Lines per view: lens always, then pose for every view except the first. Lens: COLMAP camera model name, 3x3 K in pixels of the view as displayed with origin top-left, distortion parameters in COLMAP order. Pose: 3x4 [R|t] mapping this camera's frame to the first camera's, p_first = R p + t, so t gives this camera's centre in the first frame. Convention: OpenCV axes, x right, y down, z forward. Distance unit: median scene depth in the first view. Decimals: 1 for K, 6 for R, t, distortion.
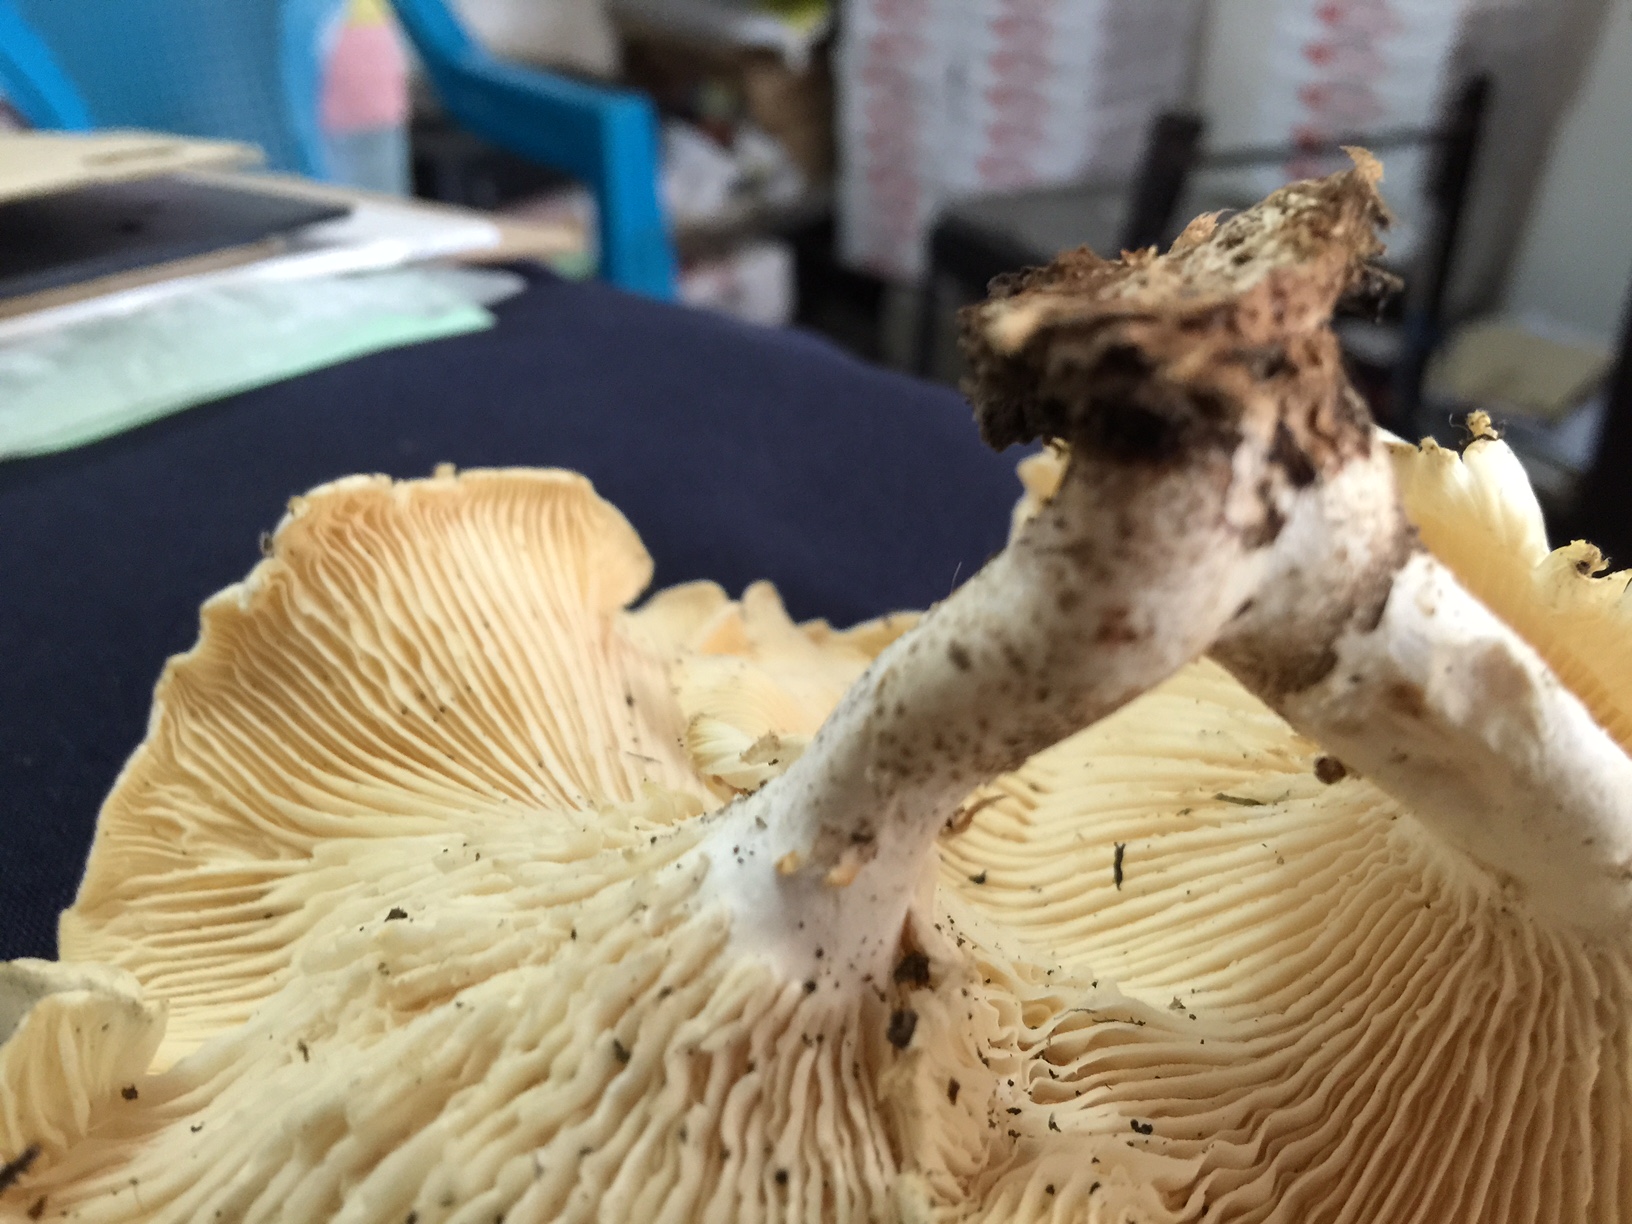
lens RADIAL K [[1427.6, 0, 814.0], [0, 1427.6, 574.3], [0, 0, 1]] dist [0.068995, -0.182118]
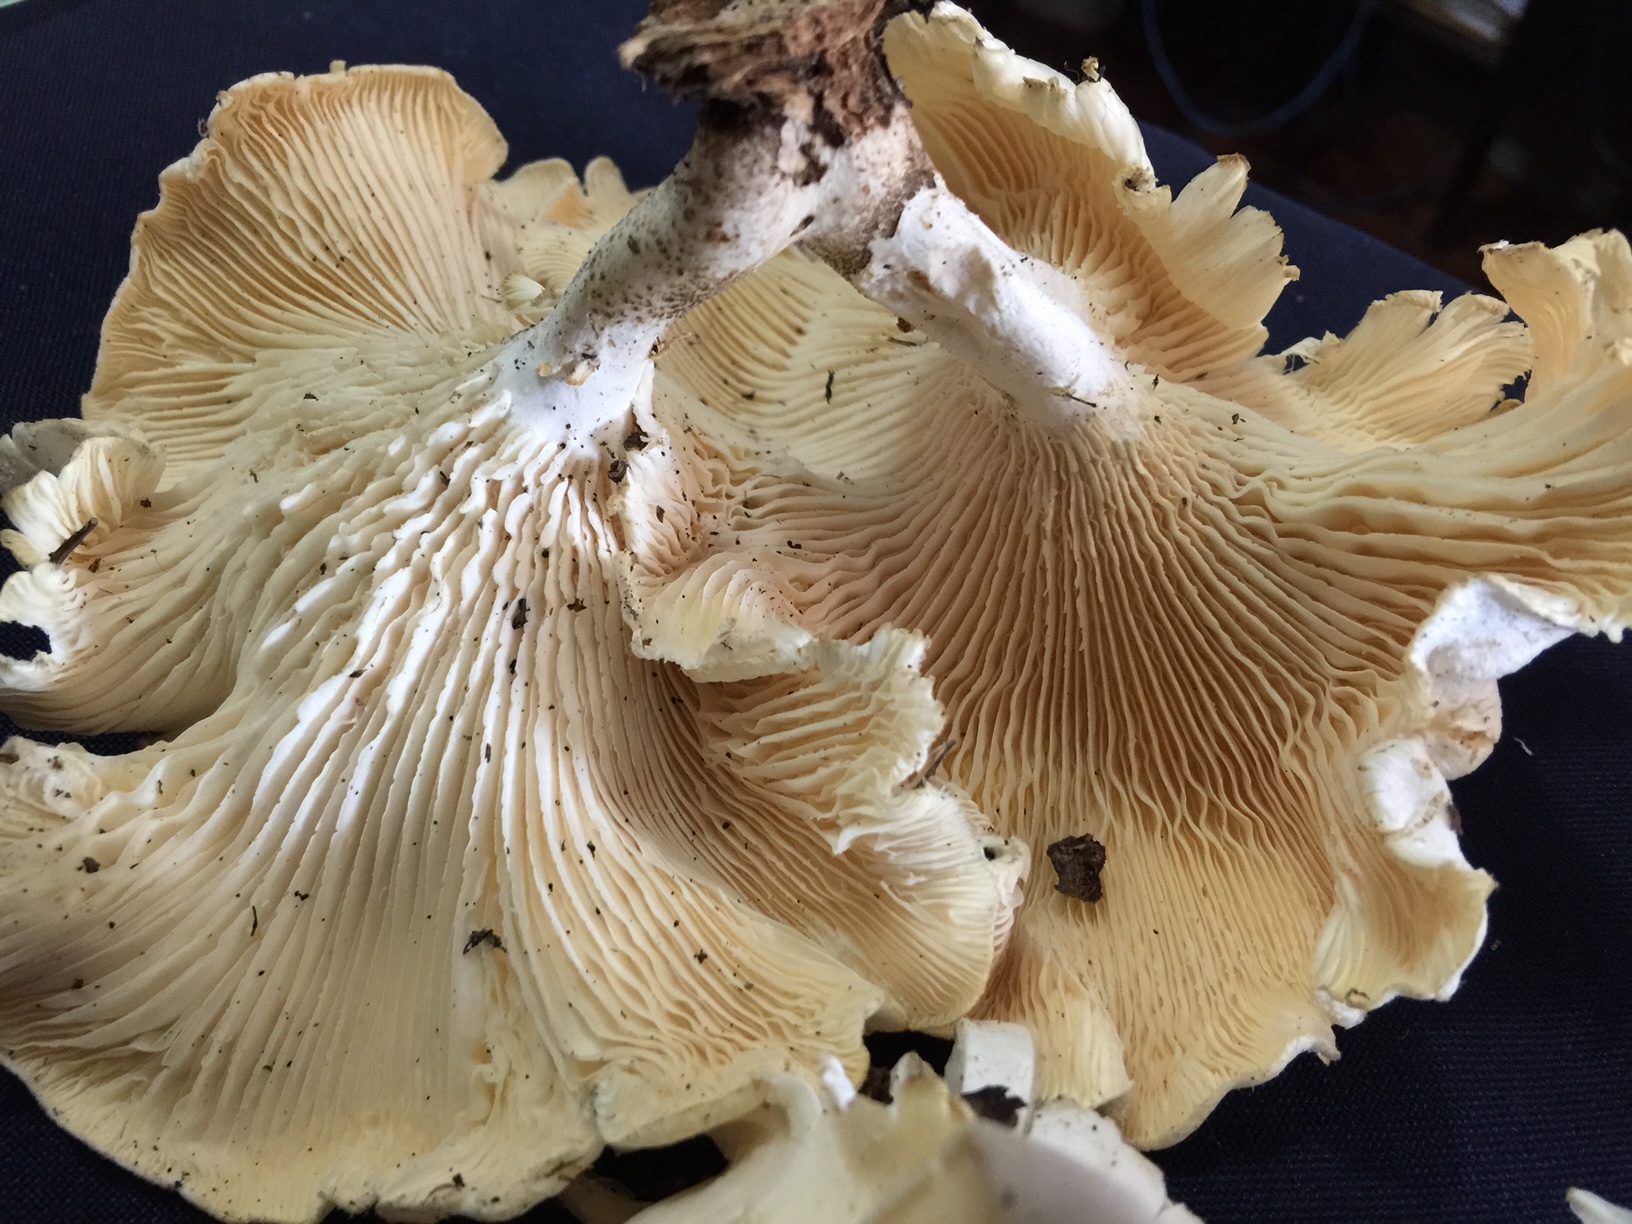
lens RADIAL K [[1427.6, 0, 814.0], [0, 1427.6, 574.3], [0, 0, 1]] dist [0.068995, -0.182118]
pose [[0.999378, 0.027520, 0.022047, 0.231807], [-0.033026, 0.949604, 0.311706, -0.084849], [-0.012357, -0.312240, 0.949923, -0.554471]]
